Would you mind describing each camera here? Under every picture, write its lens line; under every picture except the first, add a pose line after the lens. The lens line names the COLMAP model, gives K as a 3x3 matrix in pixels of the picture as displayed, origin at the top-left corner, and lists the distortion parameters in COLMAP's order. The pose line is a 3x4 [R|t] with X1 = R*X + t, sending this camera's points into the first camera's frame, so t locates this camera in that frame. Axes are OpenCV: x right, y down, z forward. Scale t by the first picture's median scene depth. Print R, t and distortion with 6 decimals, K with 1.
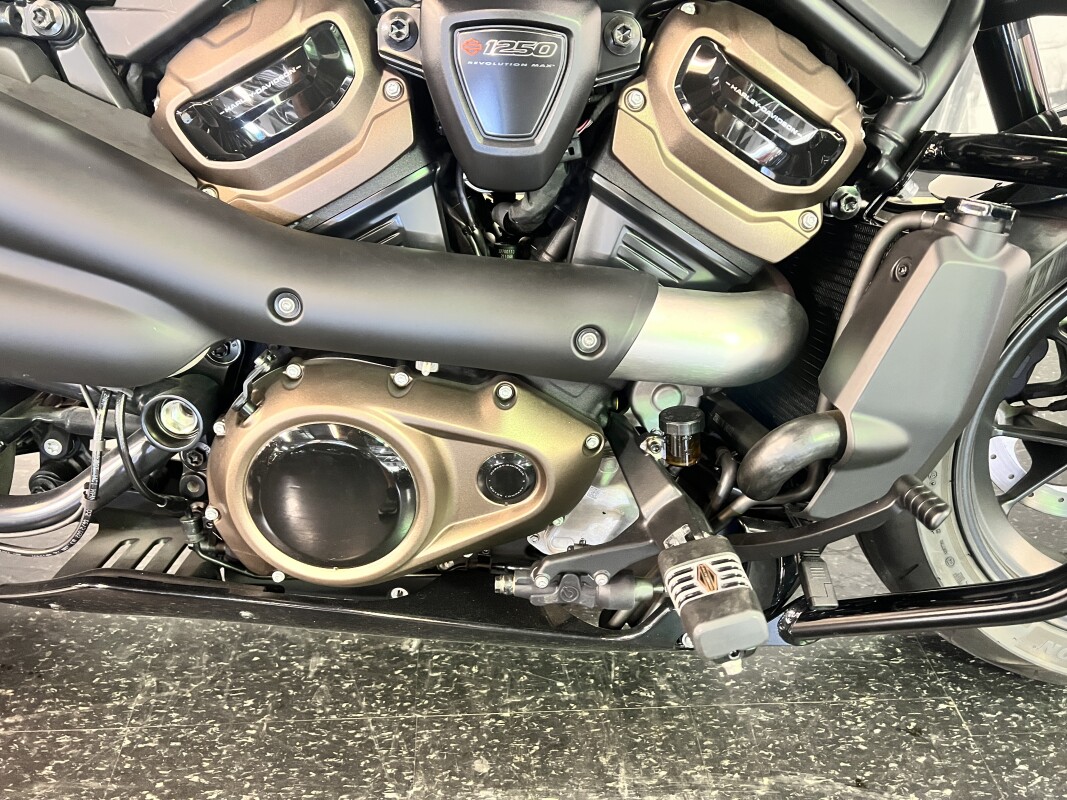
lens RADIAL K [[810.0, 0, 518.0], [0, 810.0, 398.4], [0, 0, 1]] dist [0.003421, -0.000661]
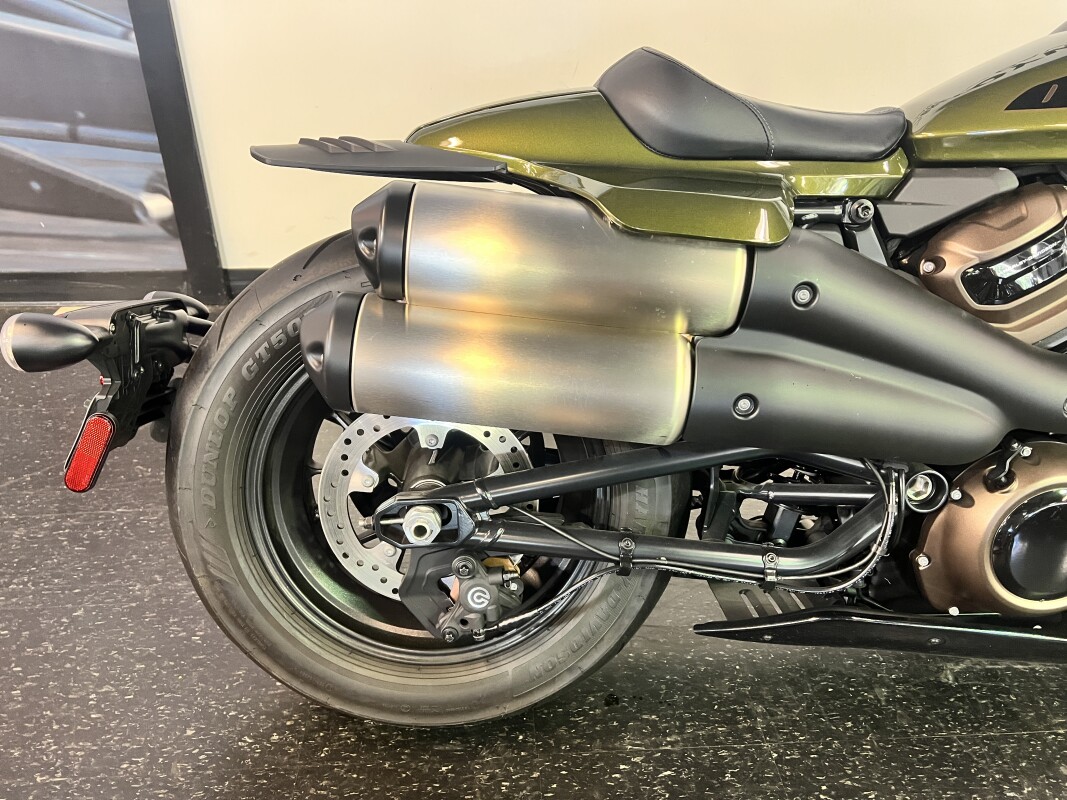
lens RADIAL K [[773.2, 0, 533.5], [0, 773.2, 400.0], [0, 0, 1]] dist [0.048638, -0.054619]
pose [[0.999822, -0.014599, -0.011970, -0.849738], [0.013156, 0.993526, -0.112838, 0.012841], [0.013540, 0.112660, 0.993541, -0.264018]]
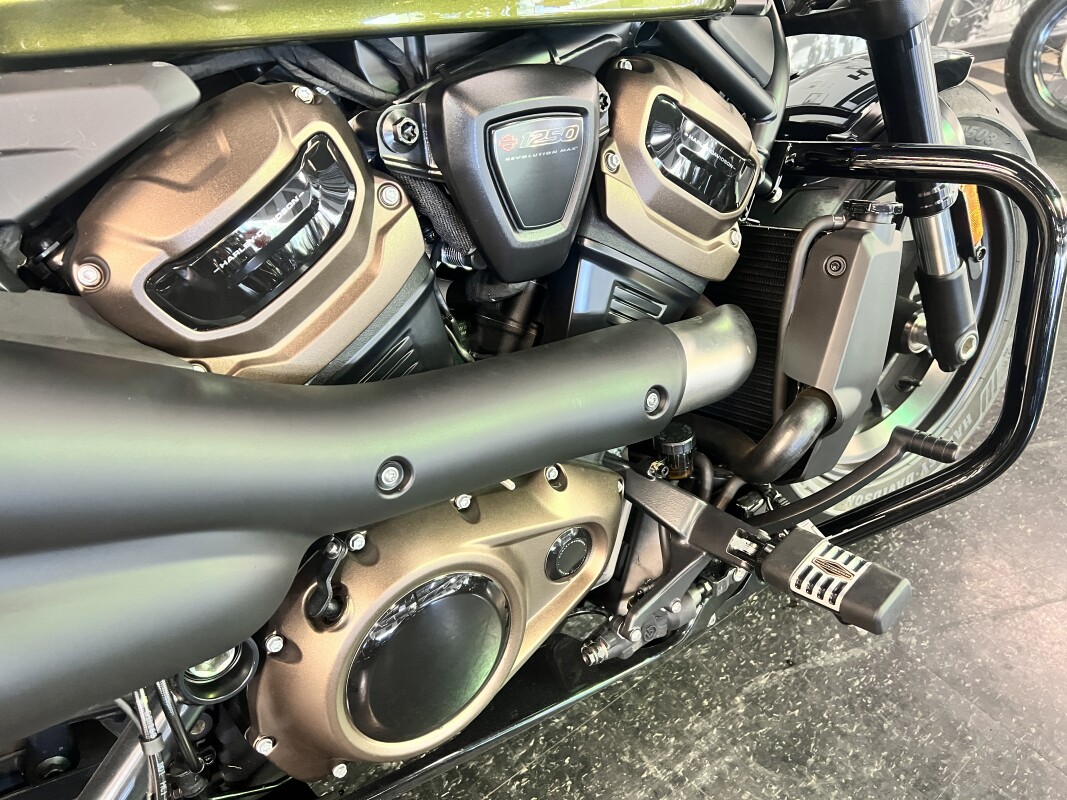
lens RADIAL K [[810.0, 0, 518.0], [0, 810.0, 398.4], [0, 0, 1]] dist [0.003421, -0.000661]
pose [[0.805558, -0.314646, 0.502069, -0.400015], [0.289956, 0.948297, 0.129068, -0.182474], [-0.516721, 0.041606, 0.855142, 0.147133]]
